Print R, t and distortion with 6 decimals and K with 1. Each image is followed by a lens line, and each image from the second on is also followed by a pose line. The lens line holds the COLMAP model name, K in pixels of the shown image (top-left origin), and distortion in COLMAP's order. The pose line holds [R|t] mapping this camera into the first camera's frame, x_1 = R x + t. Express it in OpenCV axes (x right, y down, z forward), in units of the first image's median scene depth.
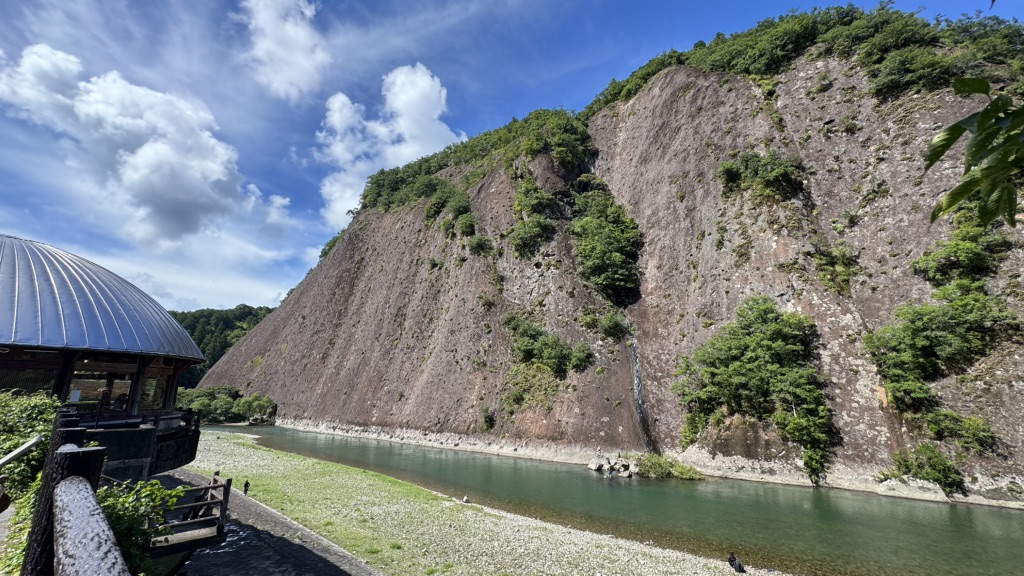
lens RADIAL K [[407.1, 0, 512.8], [0, 407.1, 288.5], [0, 0, 1]] dist [-0.001832, -0.000573]
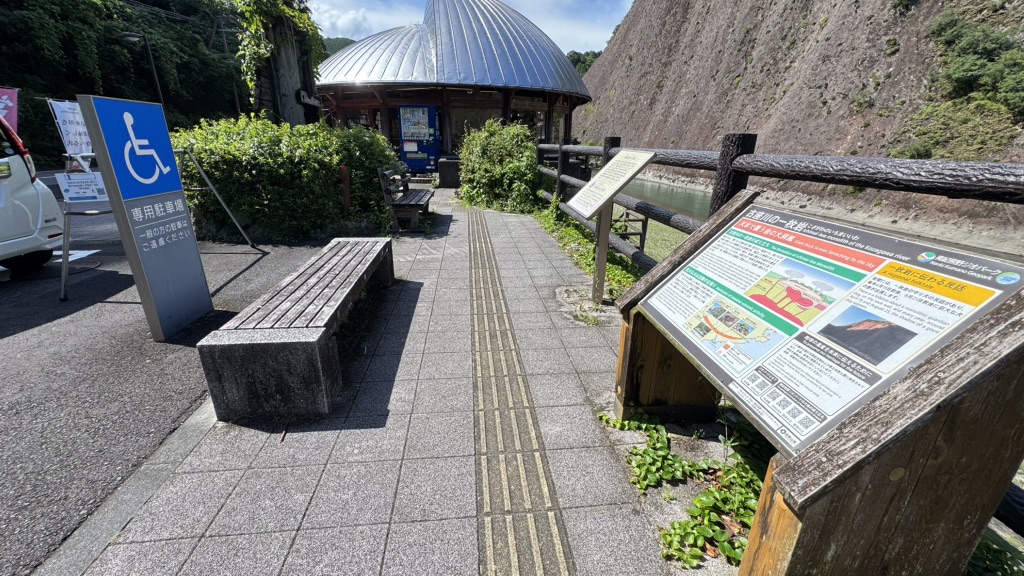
lens RADIAL K [[407.1, 0, 512.8], [0, 407.1, 288.5], [0, 0, 1]] dist [-0.001832, -0.000573]
pose [[0.754048, 0.241102, -0.610967, -0.030099], [0.142513, 0.847975, 0.510518, 0.005582], [0.641172, -0.472026, 0.605054, 0.007752]]
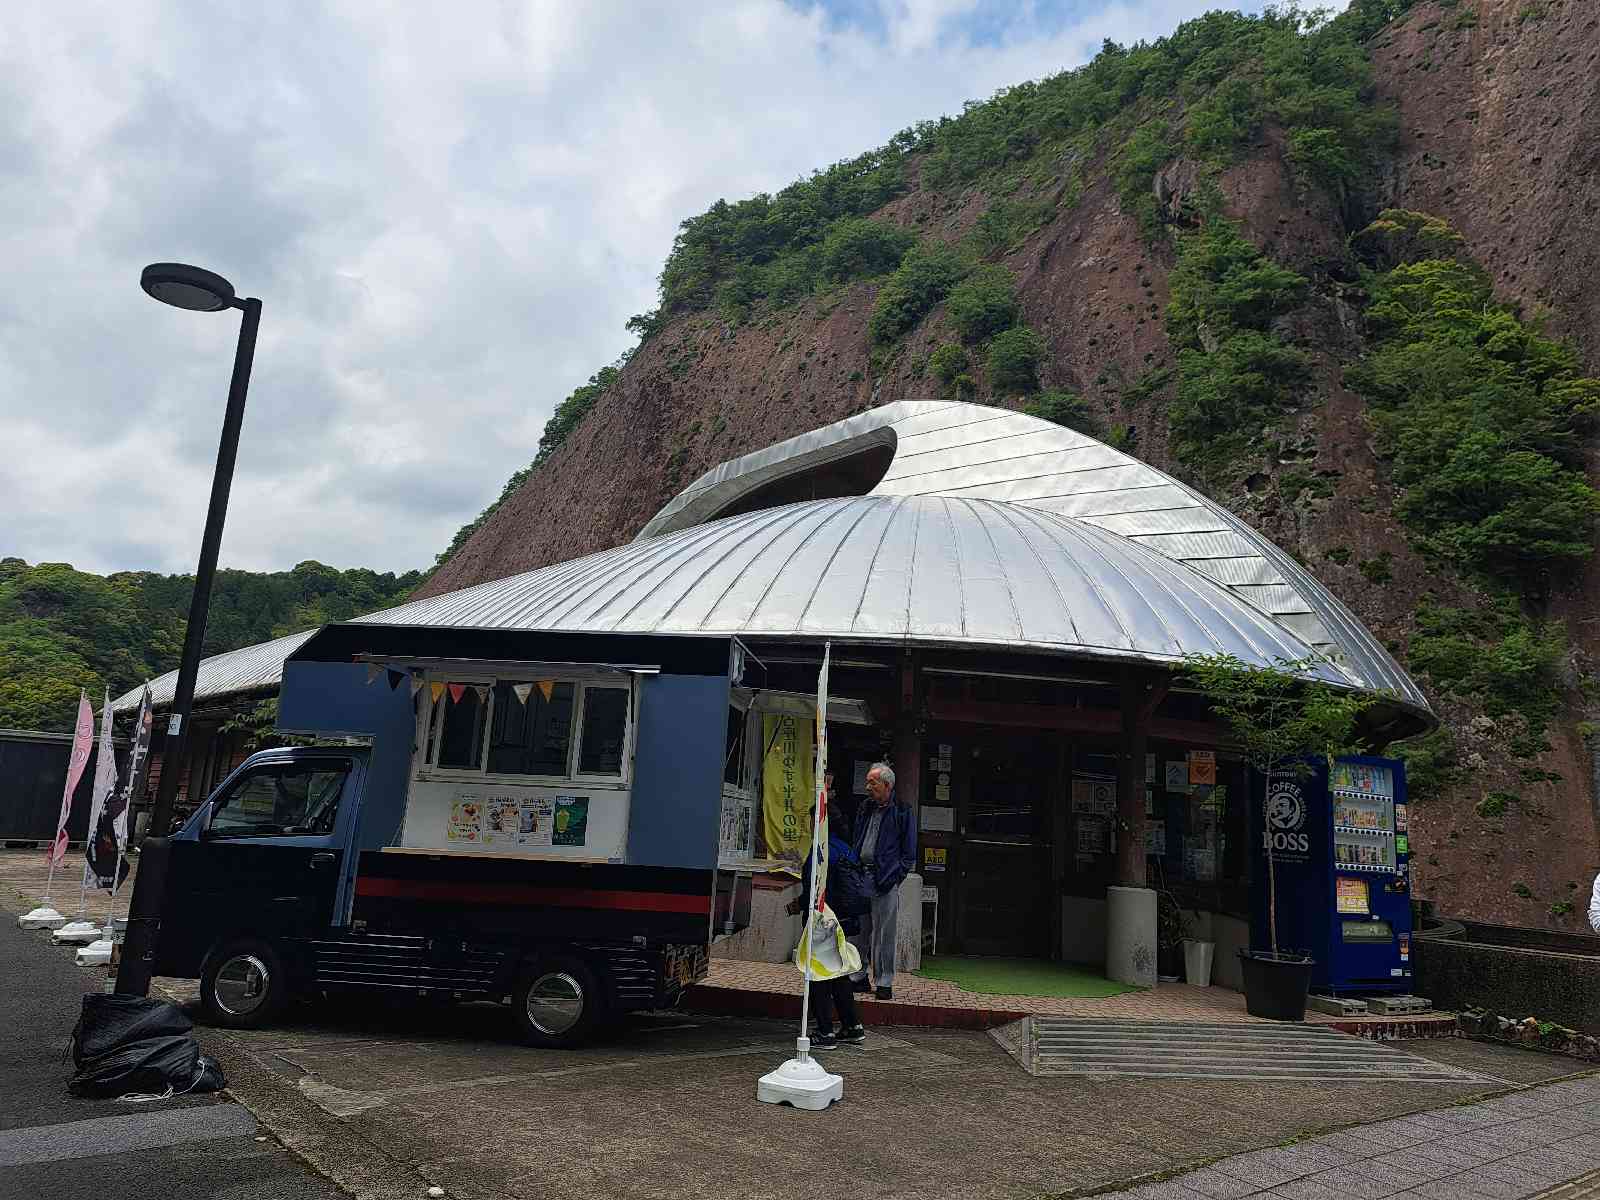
lens RADIAL K [[1148.0, 0, 809.3], [0, 1148.0, 582.1], [0, 0, 1]] dist [0.079793, -0.087616]
pose [[0.988346, 0.038309, -0.147327, -0.171356], [-0.032859, 0.998689, 0.039252, -0.000542], [0.148638, -0.033953, 0.988309, -0.020281]]
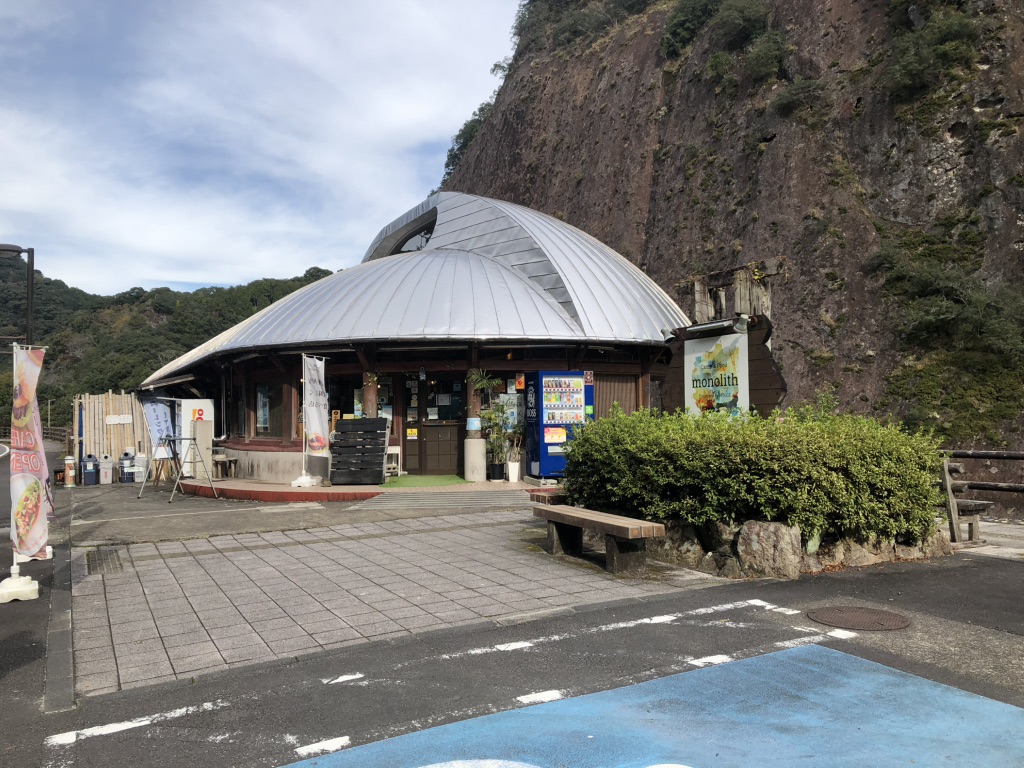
lens RADIAL K [[838.8, 0, 503.4], [0, 838.8, 378.7], [0, 0, 1]] dist [0.023700, -0.010421]
pose [[0.939200, -0.024054, -0.342526, -0.096566], [0.093070, 0.978034, 0.186513, -0.011610], [0.330516, -0.207052, 0.920809, -0.060502]]
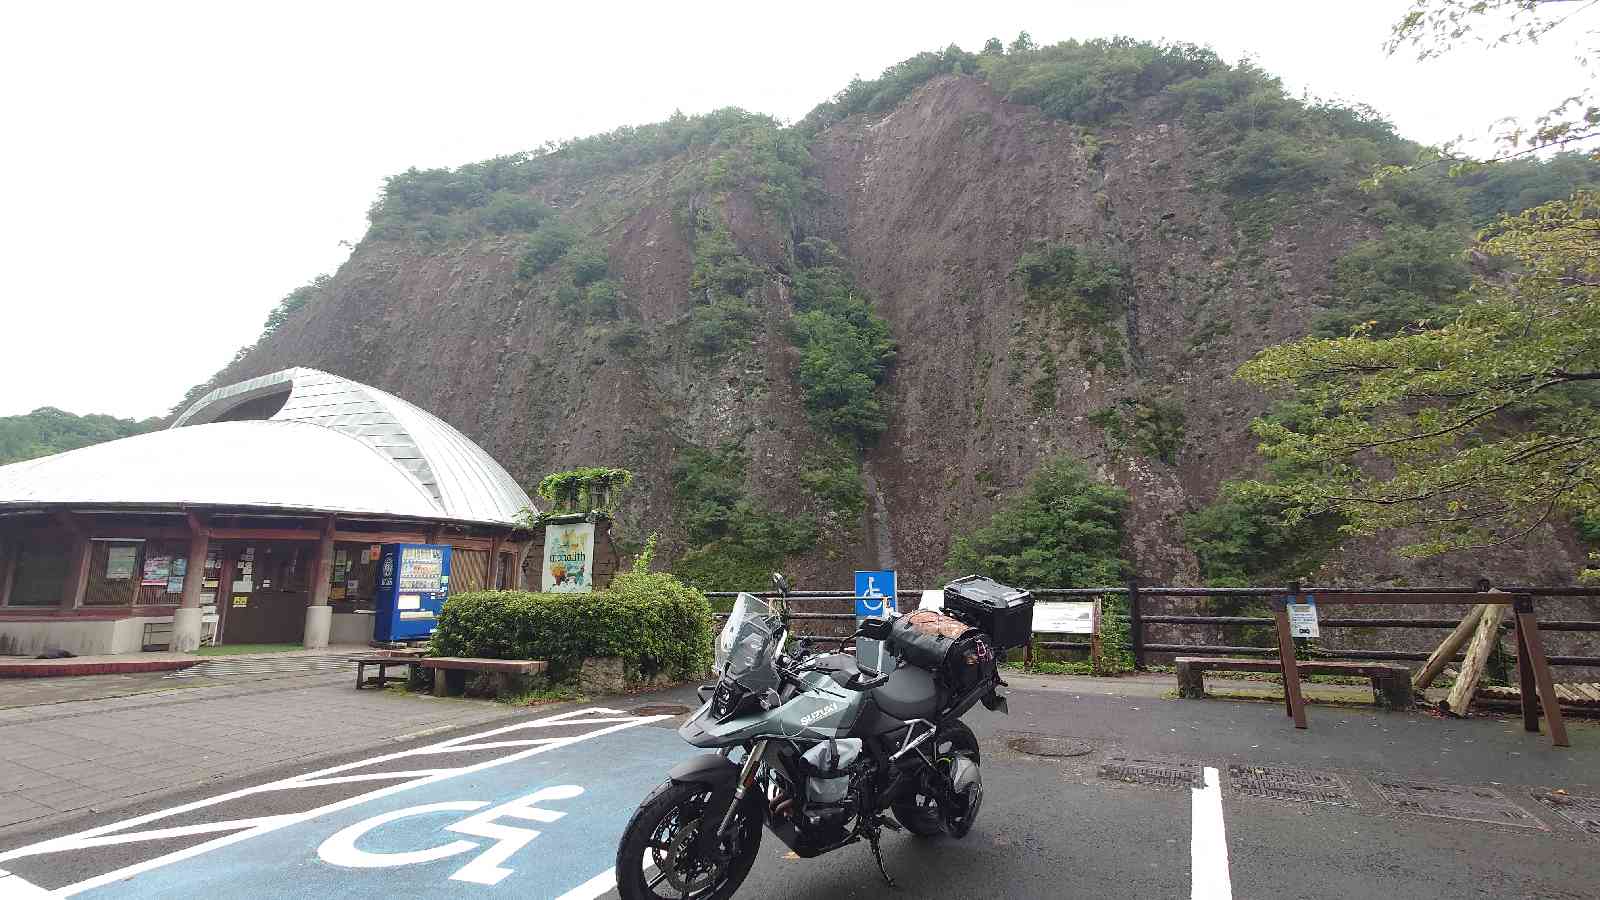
lens RADIAL K [[723.5, 0, 804.1], [0, 723.5, 456.4], [0, 0, 1]] dist [0.001276, 0.000354]
pose [[0.968460, 0.048614, 0.244380, -0.099472], [-0.063722, 0.996490, 0.054297, -0.015072], [-0.240882, -0.068157, 0.968158, -0.080057]]
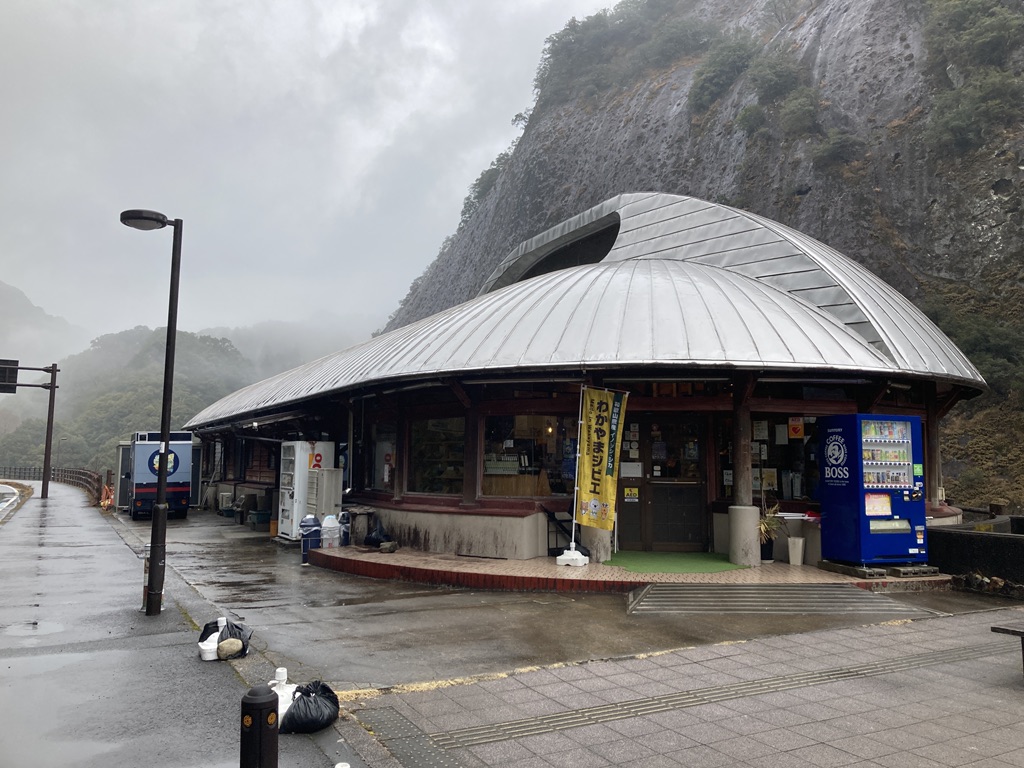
lens RADIAL K [[838.2, 0, 514.7], [0, 838.2, 365.7], [0, 0, 1]] dist [0.008727, -0.003250]
pose [[0.944983, -0.025389, -0.326134, -0.148707], [0.066015, 0.991272, 0.114113, -0.005726], [0.320390, -0.129365, 0.938411, -0.034299]]
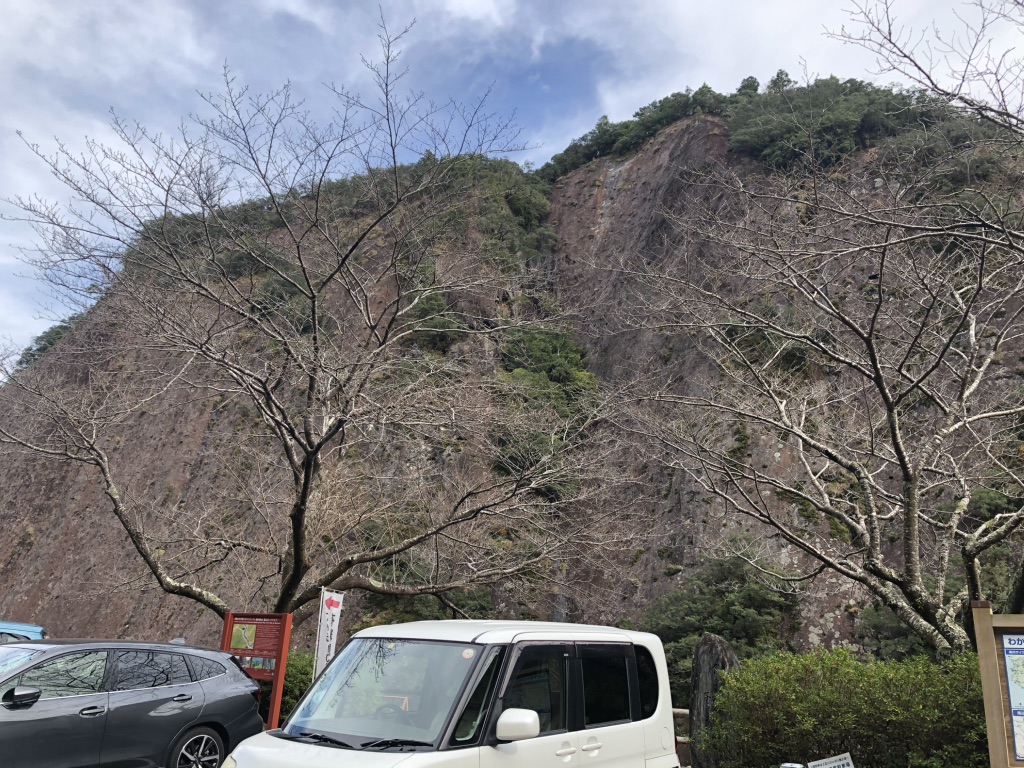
lens RADIAL K [[835.1, 0, 507.8], [0, 835.1, 387.1], [0, 0, 1]] dist [0.022992, -0.004550]
pose [[0.989761, 0.098567, 0.103233, 0.047060], [-0.090765, 0.992834, -0.077737, -0.054364], [-0.110155, 0.067571, 0.991615, -0.218143]]
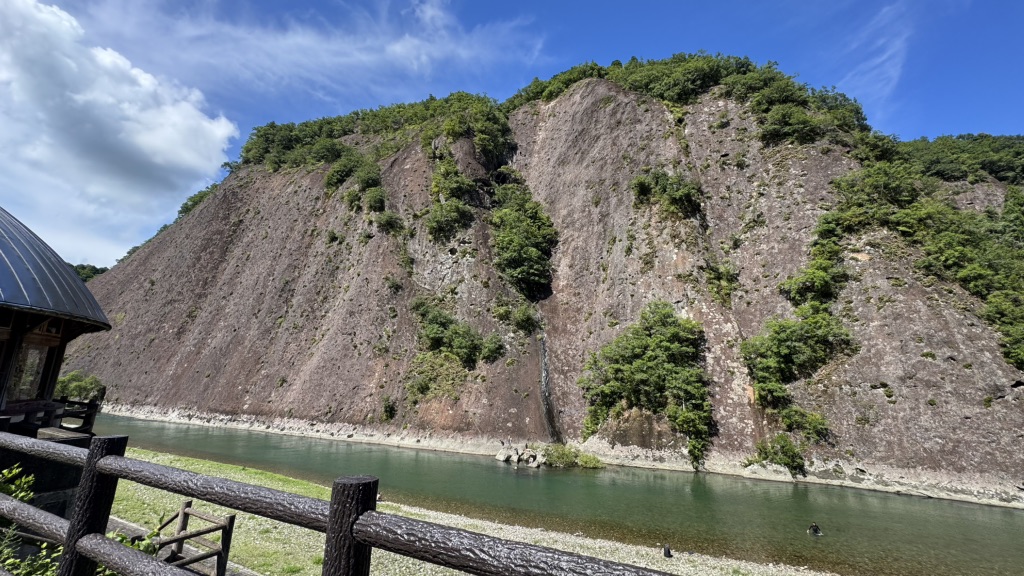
lens RADIAL K [[406.1, 0, 512.5], [0, 406.1, 288.1], [0, 0, 1]] dist [-0.001738, -0.000294]
pose [[0.960826, 0.089120, 0.262434, -0.050224], [-0.095239, 0.995397, 0.010662, 0.006255], [-0.260276, -0.035239, 0.964891, 0.029189]]
